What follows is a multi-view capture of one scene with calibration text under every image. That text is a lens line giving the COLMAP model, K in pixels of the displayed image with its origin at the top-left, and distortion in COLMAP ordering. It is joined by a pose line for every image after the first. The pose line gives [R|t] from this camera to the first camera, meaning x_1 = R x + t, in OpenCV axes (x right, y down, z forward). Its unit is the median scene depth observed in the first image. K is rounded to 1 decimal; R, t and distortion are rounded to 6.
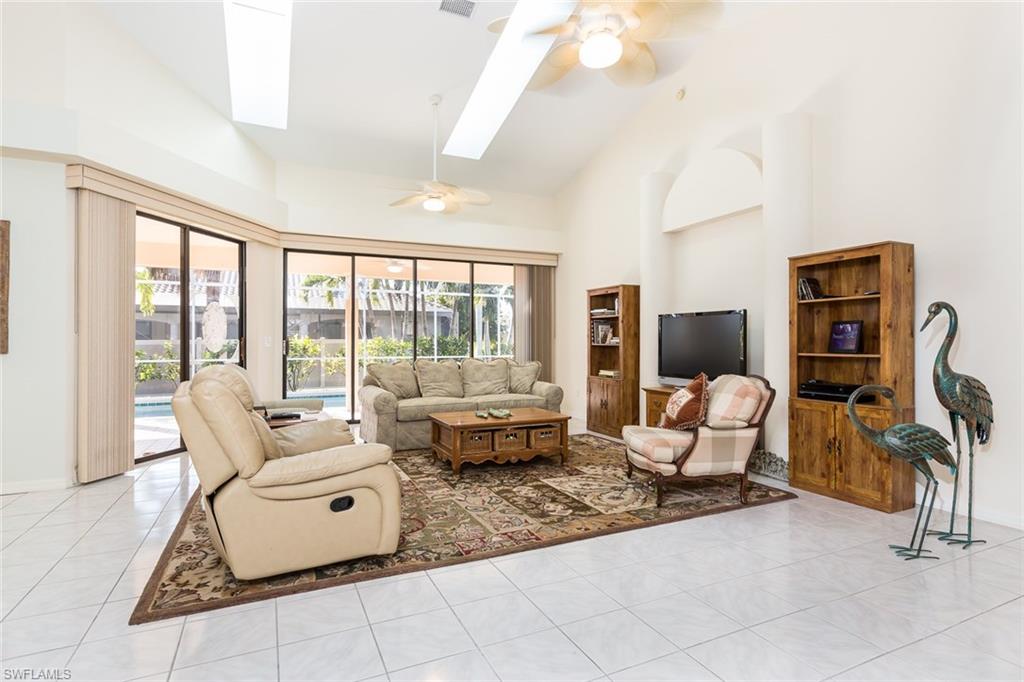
lens RADIAL K [[501.7, 0, 521.2], [0, 501.7, 337.9], [0, 0, 1]] dist [0.000766, 0.000270]
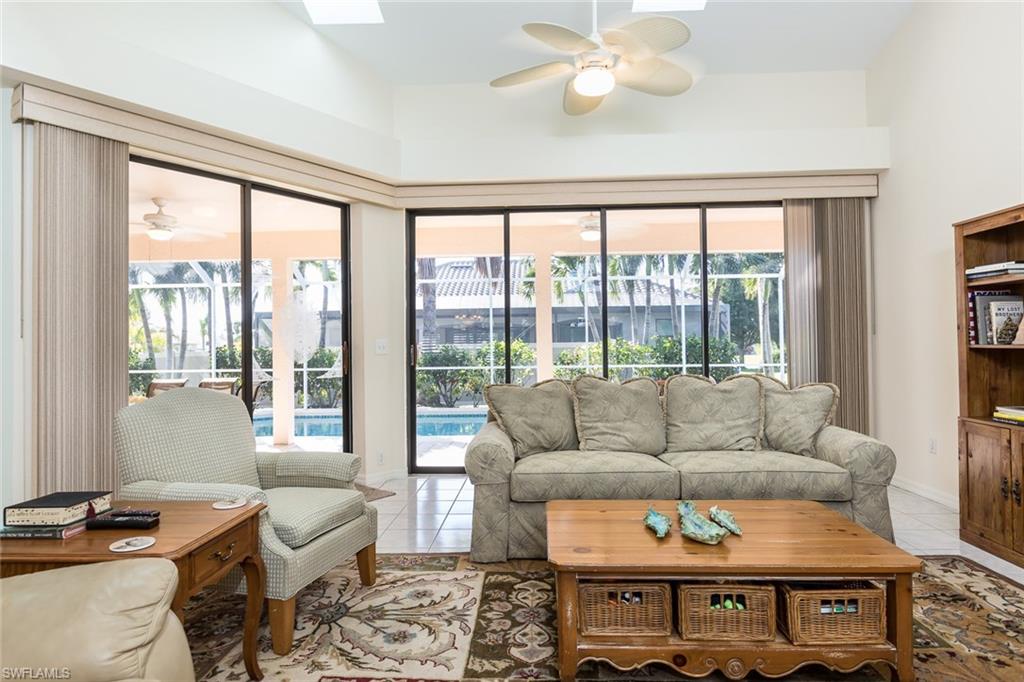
lens RADIAL K [[587.2, 0, 512.9], [0, 587.2, 337.7], [0, 0, 1]] dist [-0.008297, -0.001094]
pose [[0.879814, -0.017435, -0.474999, 0.034793], [0.014775, 0.999847, -0.009334, 0.004855], [0.475089, 0.001194, 0.879937, 0.402043]]
